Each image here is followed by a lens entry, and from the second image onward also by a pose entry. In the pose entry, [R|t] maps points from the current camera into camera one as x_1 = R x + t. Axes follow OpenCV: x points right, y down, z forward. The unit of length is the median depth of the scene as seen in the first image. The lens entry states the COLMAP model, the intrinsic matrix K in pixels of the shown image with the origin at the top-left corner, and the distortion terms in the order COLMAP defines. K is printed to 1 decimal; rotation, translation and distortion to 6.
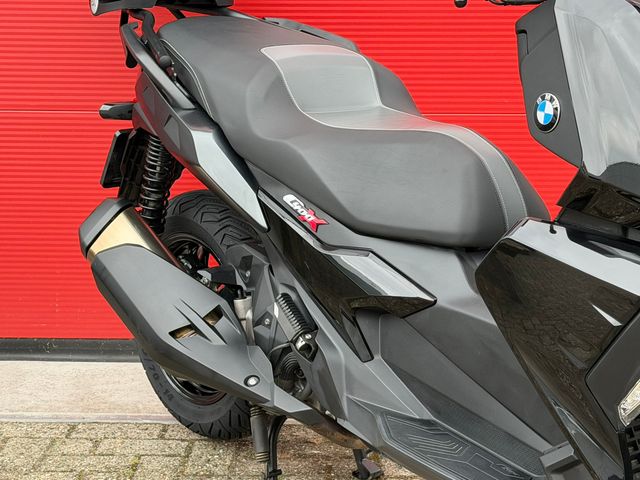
lens RADIAL K [[1405.6, 0, 318.2], [0, 1405.6, 247.0], [0, 0, 1]] dist [0.122398, 0.084964]
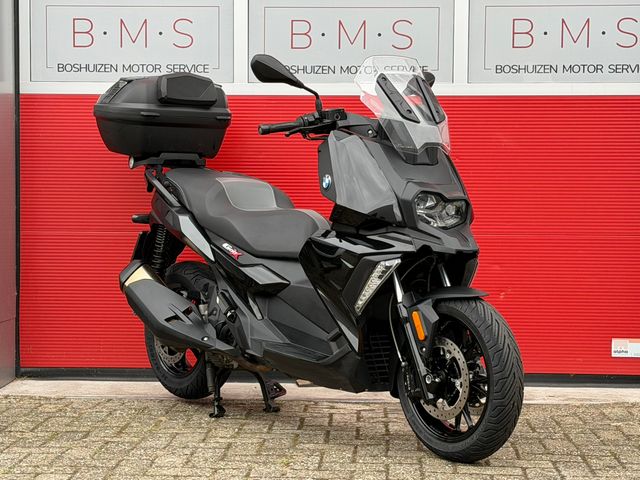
lens RADIAL K [[1405.6, 0, 318.2], [0, 1405.6, 247.0], [0, 0, 1]] dist [0.122398, 0.084964]
pose [[0.999894, 0.006224, -0.013145, 0.141143], [-0.008596, 0.981959, -0.188896, 0.352782], [0.011732, 0.188989, 0.981909, -0.996112]]
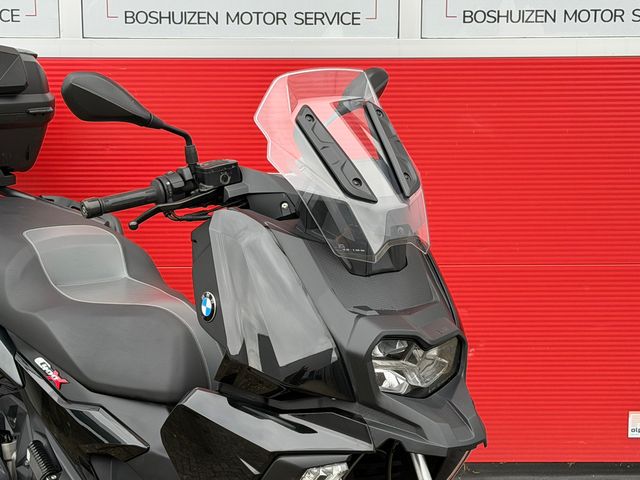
lens RADIAL K [[1405.6, 0, 318.2], [0, 1405.6, 247.0], [0, 0, 1]] dist [0.122398, 0.084964]
pose [[0.997694, -0.012725, 0.066666, 0.139551], [0.016745, 0.998053, -0.060086, -0.055752], [-0.065771, 0.061063, 0.995965, -0.229314]]
